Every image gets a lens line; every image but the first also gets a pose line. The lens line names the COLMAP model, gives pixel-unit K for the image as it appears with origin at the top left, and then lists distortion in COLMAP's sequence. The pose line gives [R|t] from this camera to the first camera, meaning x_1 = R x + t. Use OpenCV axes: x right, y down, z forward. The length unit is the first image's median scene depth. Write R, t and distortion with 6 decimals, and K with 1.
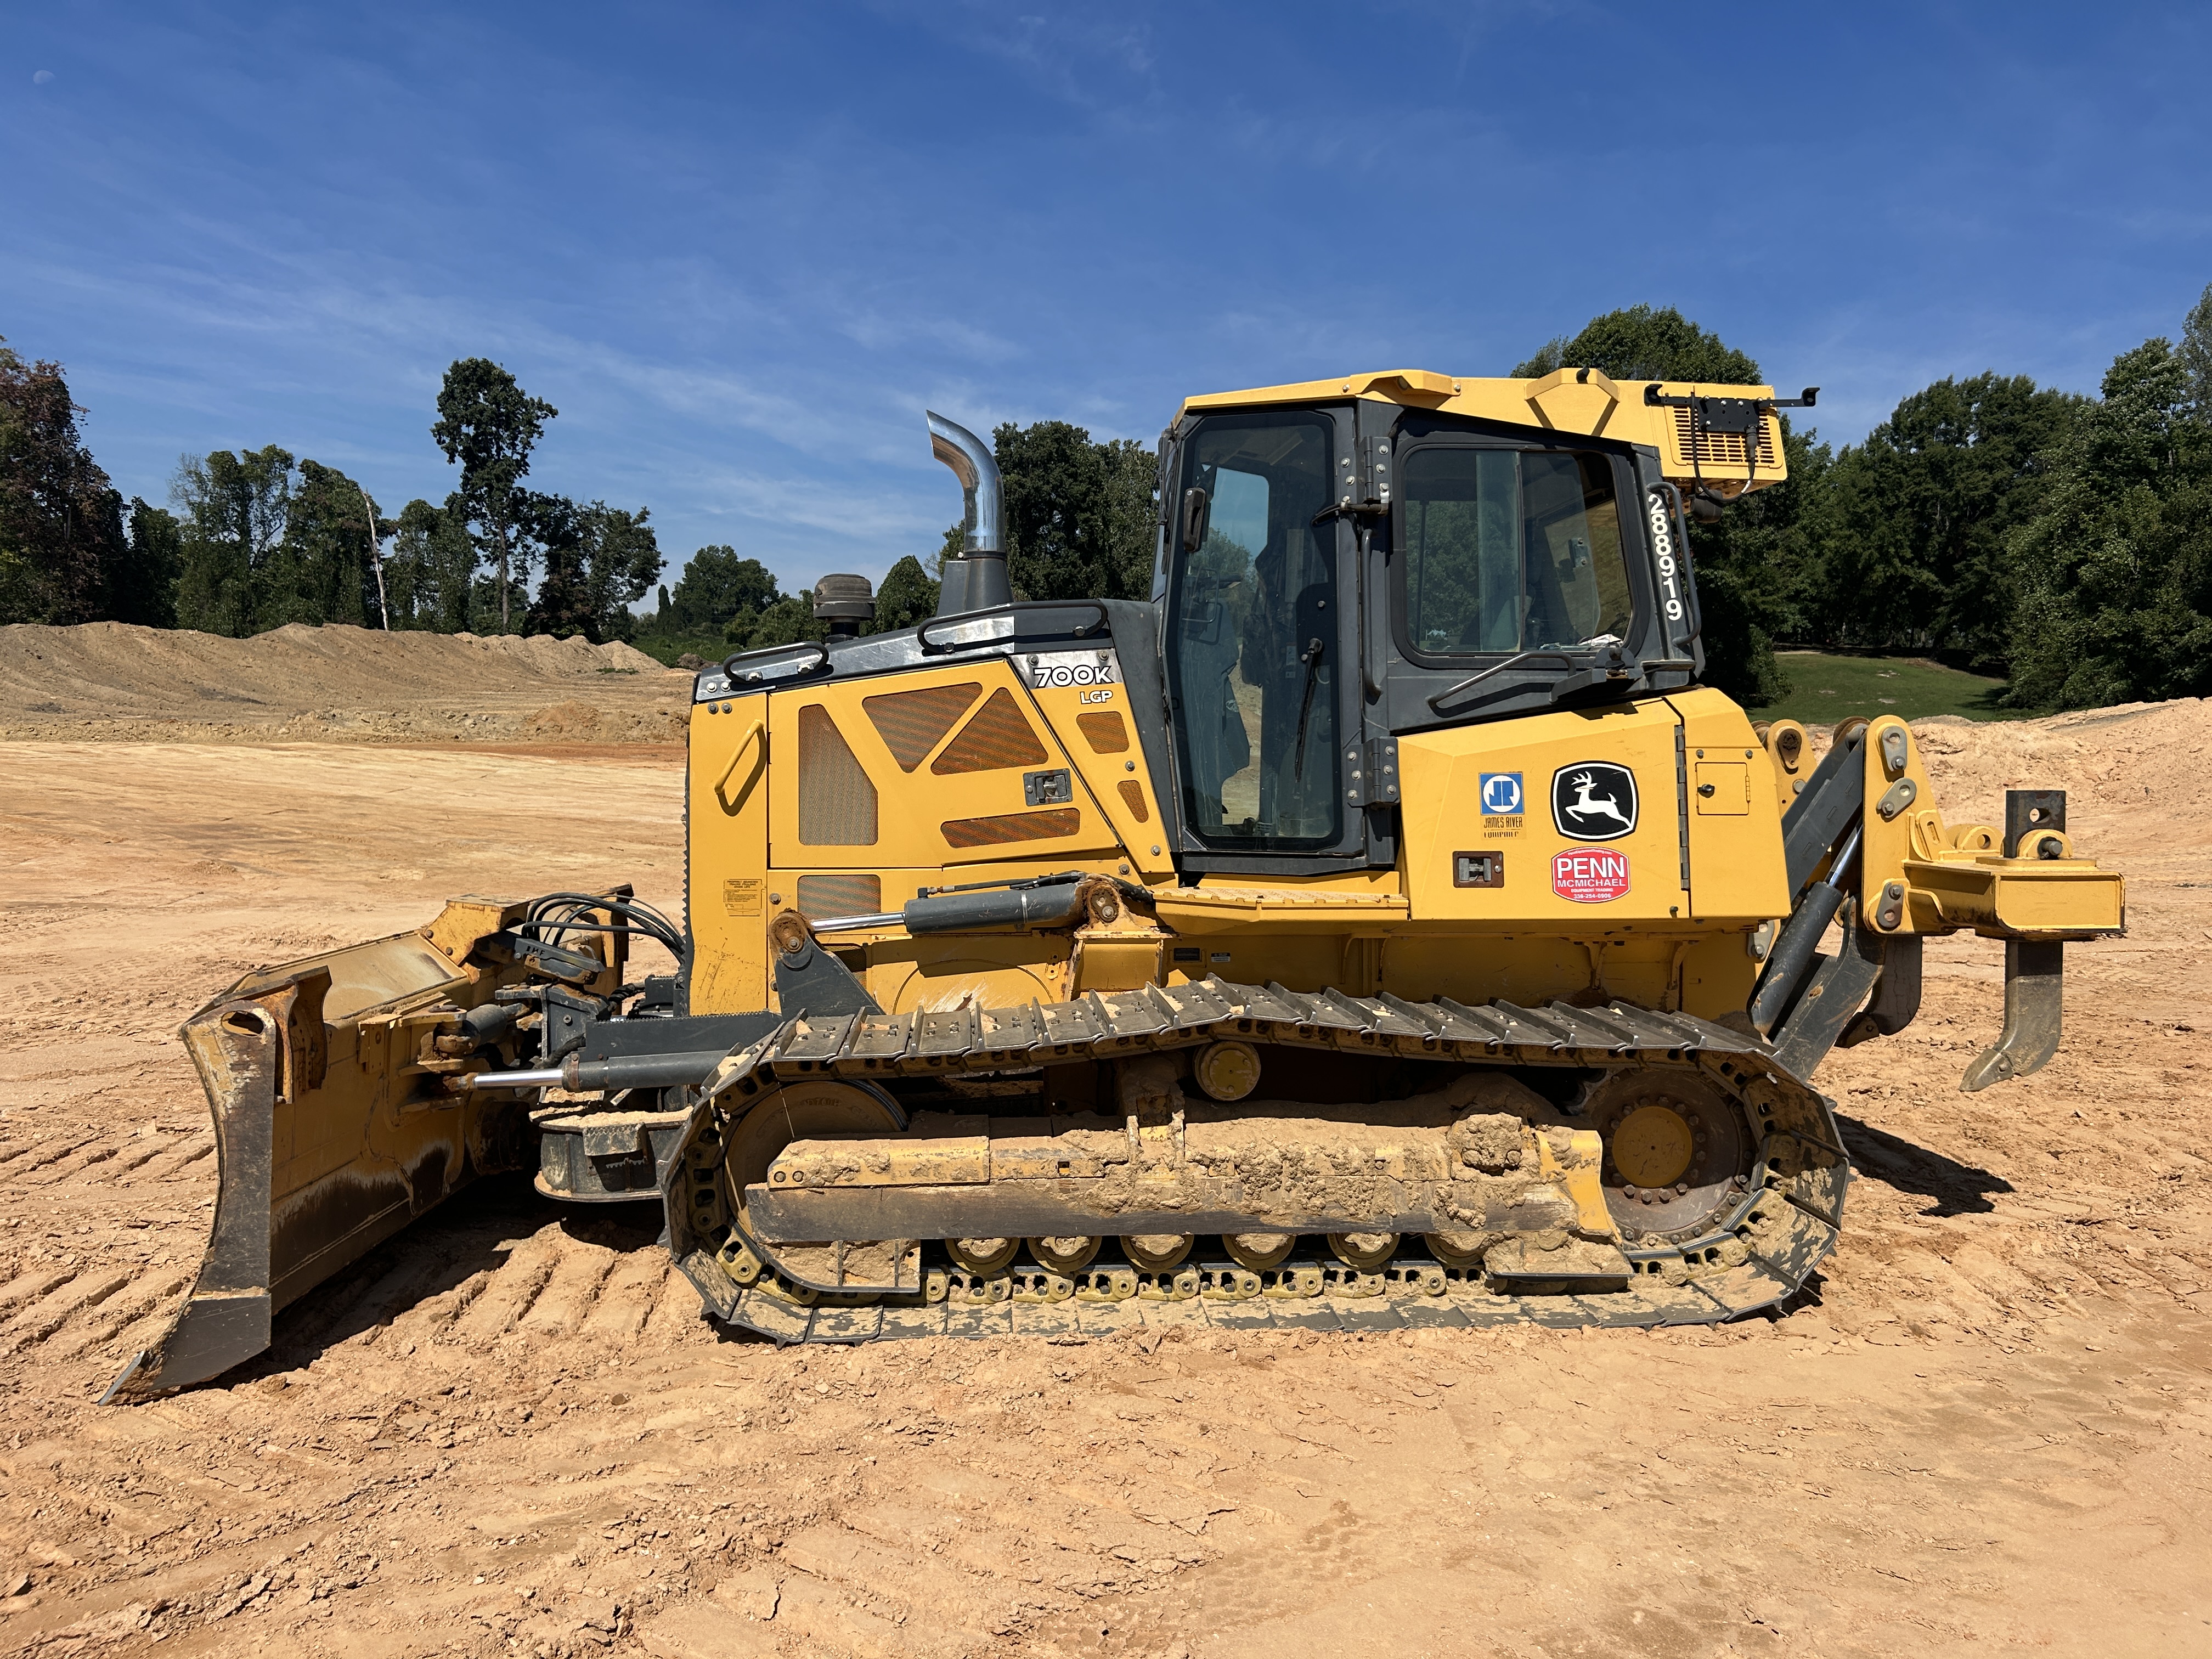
lens RADIAL K [[1660.7, 0, 1066.7], [0, 1660.7, 820.0], [0, 0, 1]] dist [0.052742, -0.044904]
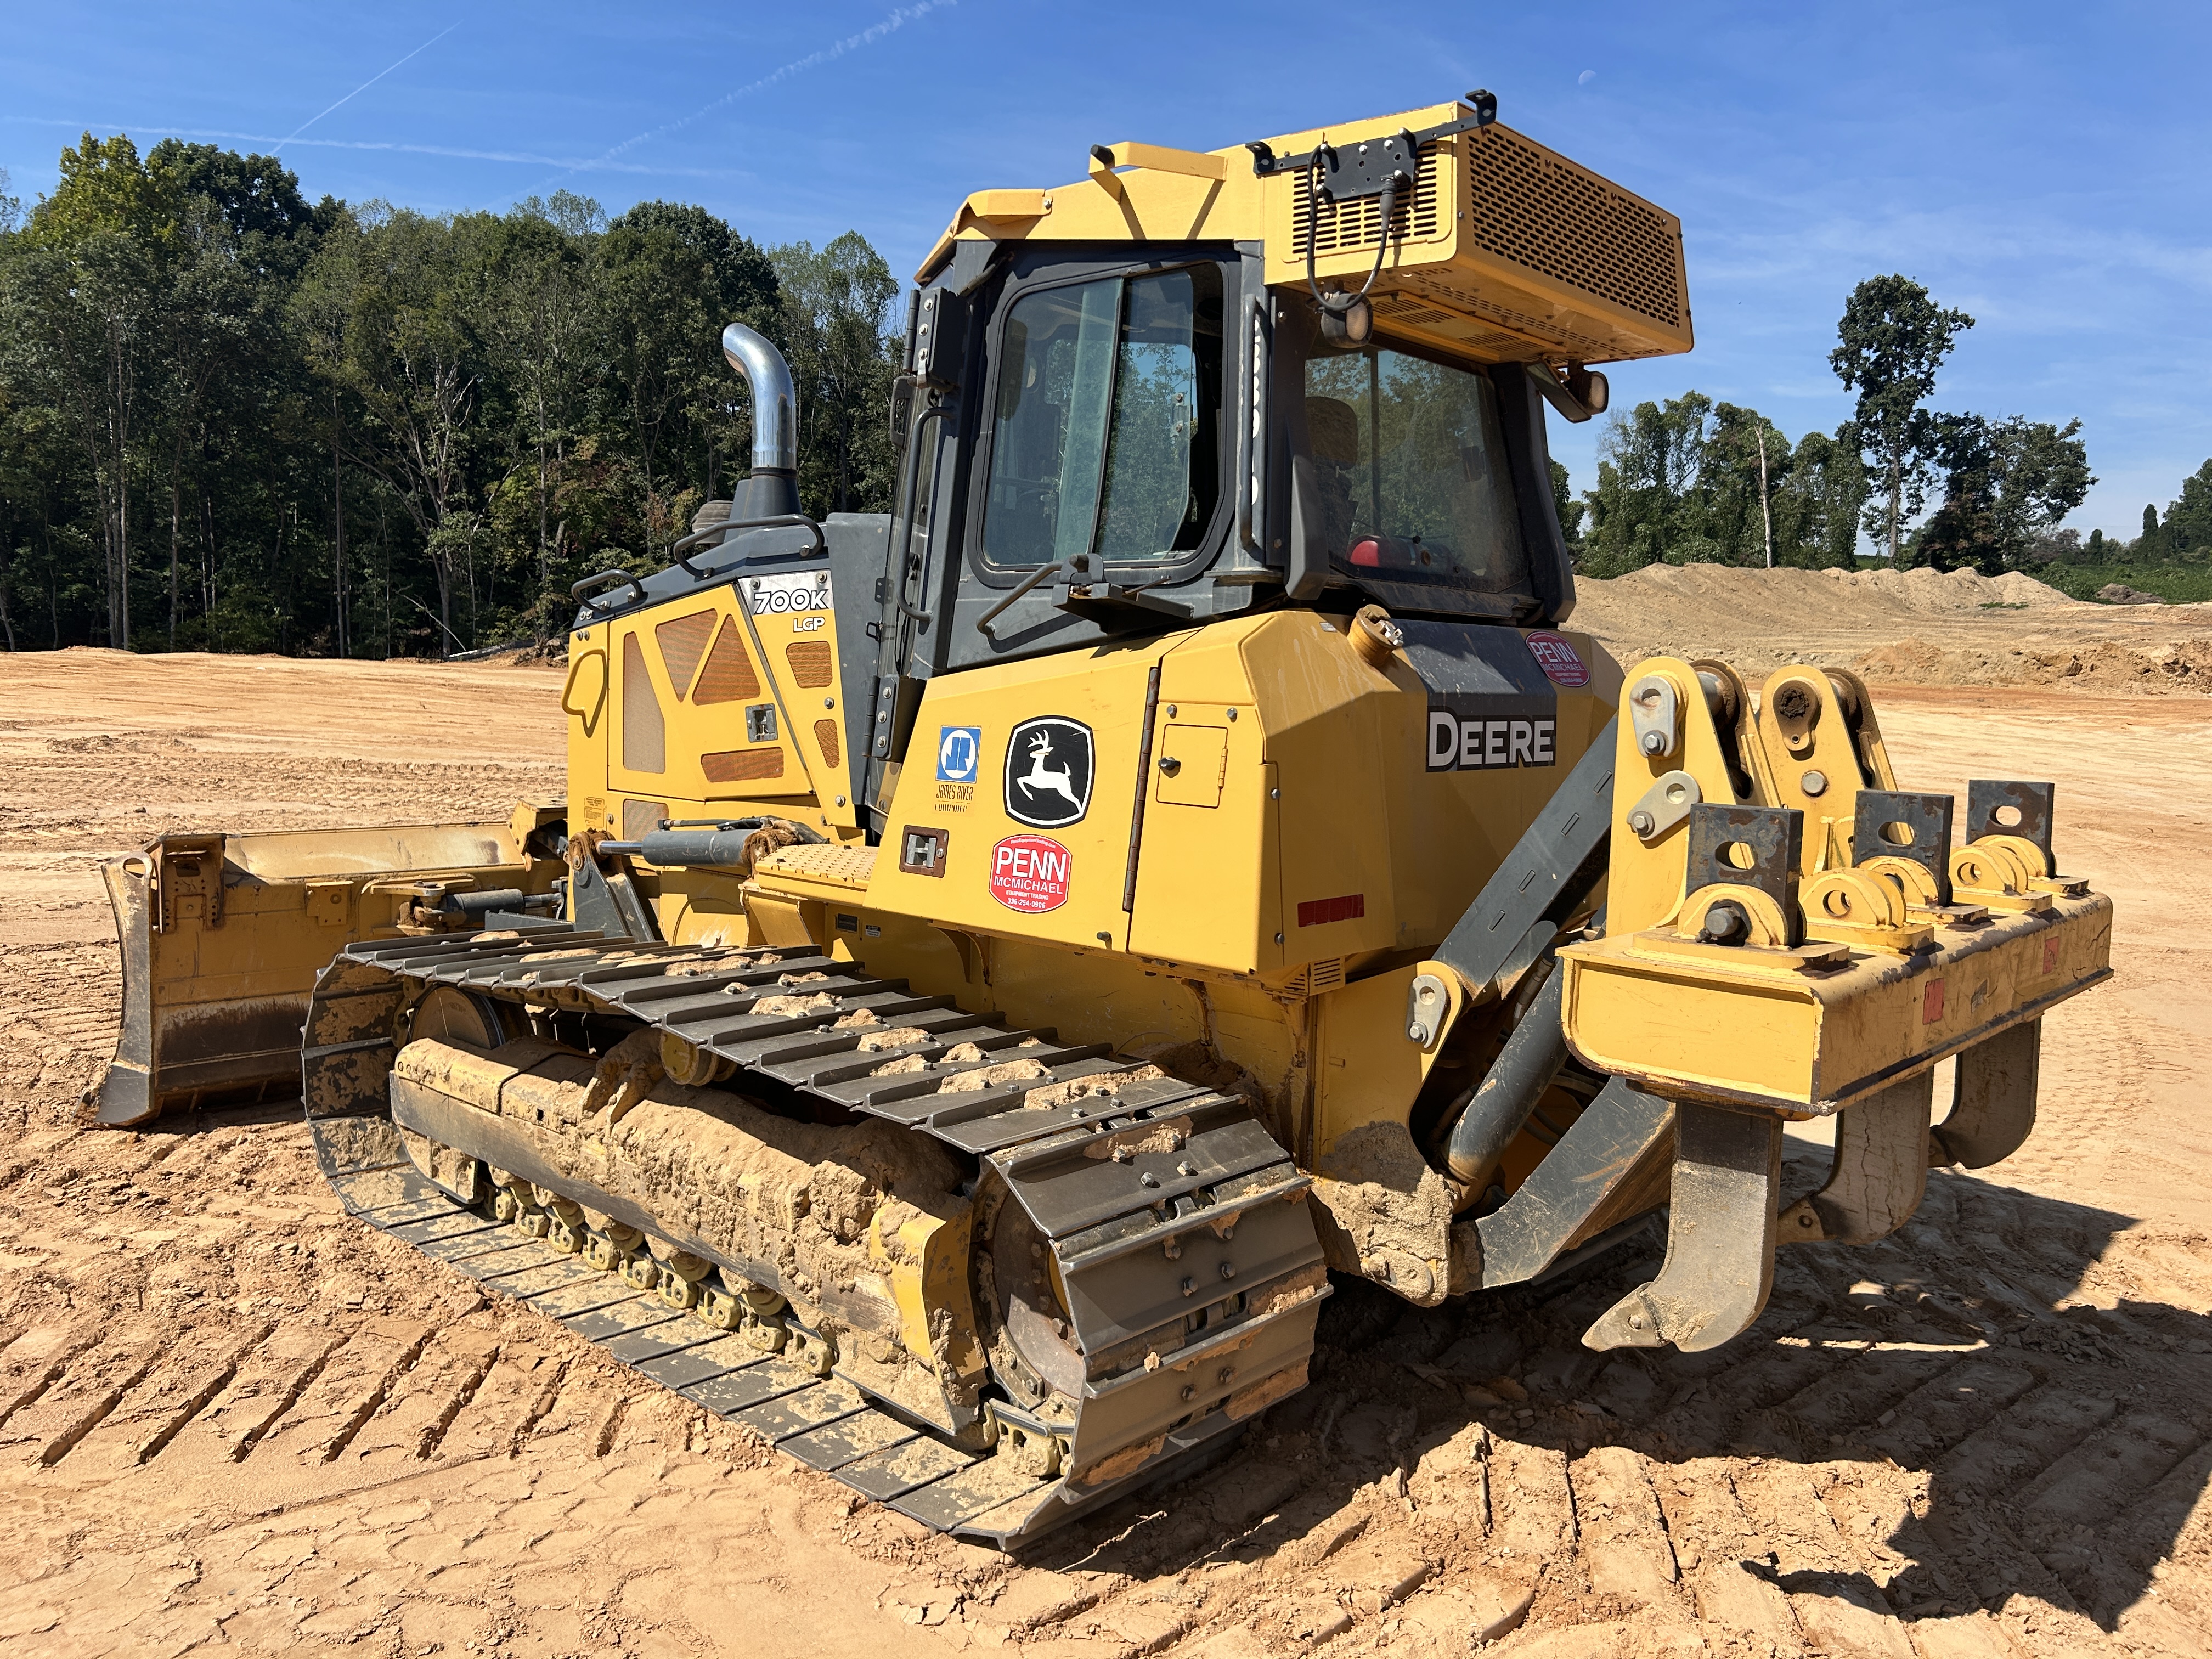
lens RADIAL K [[1658.9, 0, 1106.0], [0, 1658.9, 829.5], [0, 0, 1]] dist [0.018272, 0.001034]
pose [[0.696334, 0.087701, -0.712339, 0.774941], [-0.057194, 0.996130, 0.066732, -0.032815], [0.715435, -0.005727, 0.698656, 0.490001]]
